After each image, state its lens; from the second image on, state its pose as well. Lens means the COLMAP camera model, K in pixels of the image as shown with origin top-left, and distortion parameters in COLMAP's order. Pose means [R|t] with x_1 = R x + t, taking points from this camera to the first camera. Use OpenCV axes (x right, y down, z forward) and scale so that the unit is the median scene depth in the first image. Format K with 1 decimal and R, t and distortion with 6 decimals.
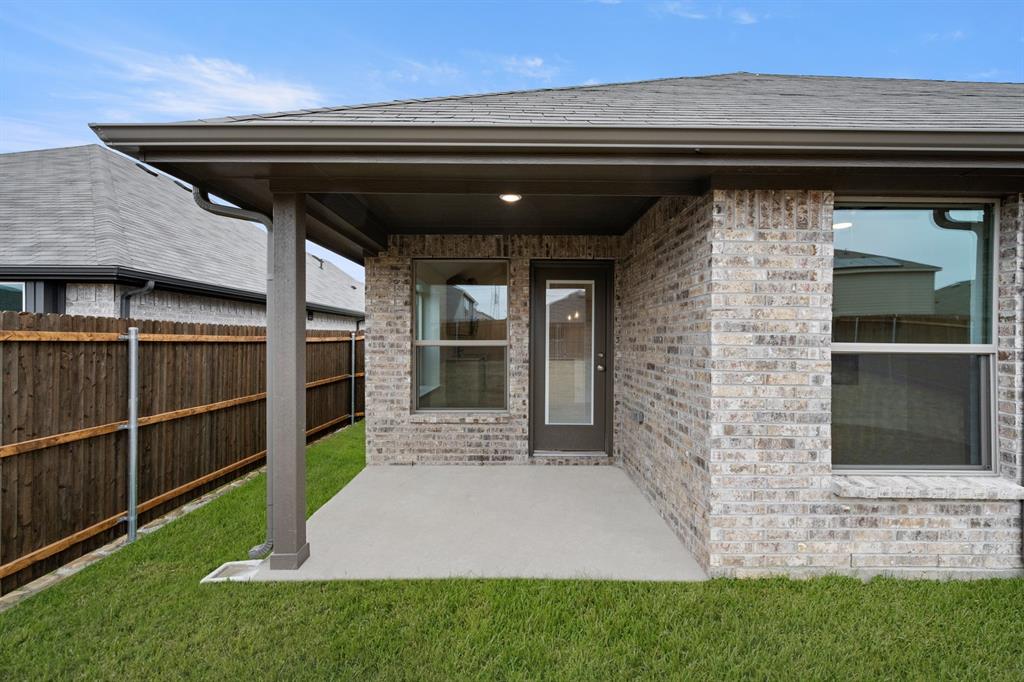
lens RADIAL K [[448.5, 0, 512.0], [0, 448.5, 341.0], [0, 0, 1]] dist [-0.001124, -0.000213]
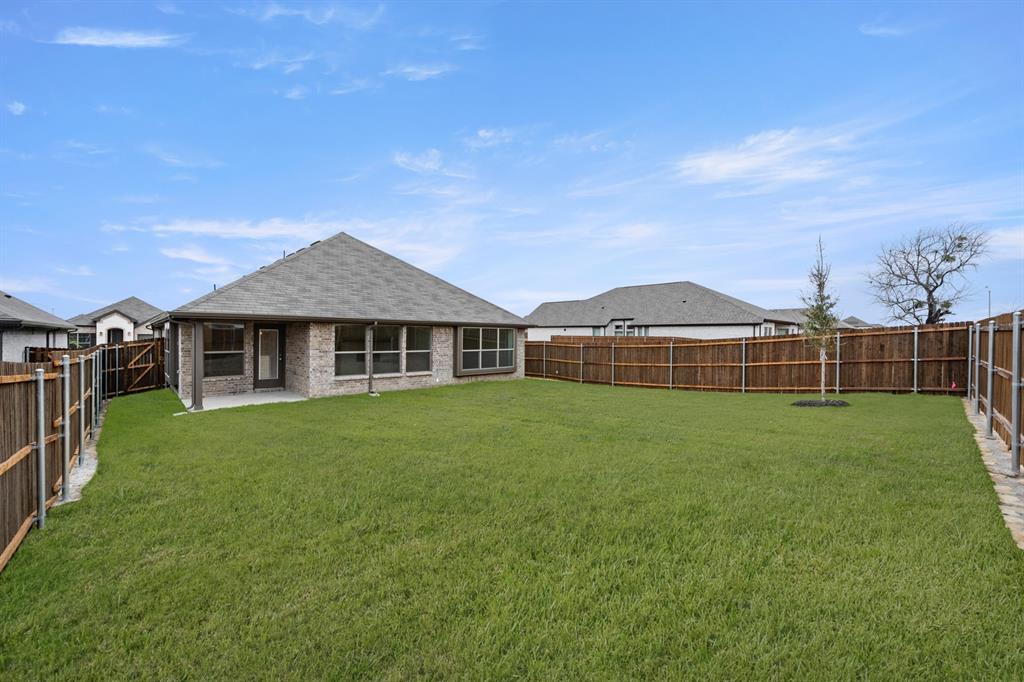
lens RADIAL K [[406.3, 0, 512.0], [0, 406.3, 341.0], [0, 0, 1]] dist [-0.000555, -0.000002]
pose [[0.722905, -0.010461, 0.690868, -0.697774], [-0.000374, 0.999879, 0.015531, -0.129084], [-0.690947, -0.011485, 0.722814, -2.532983]]
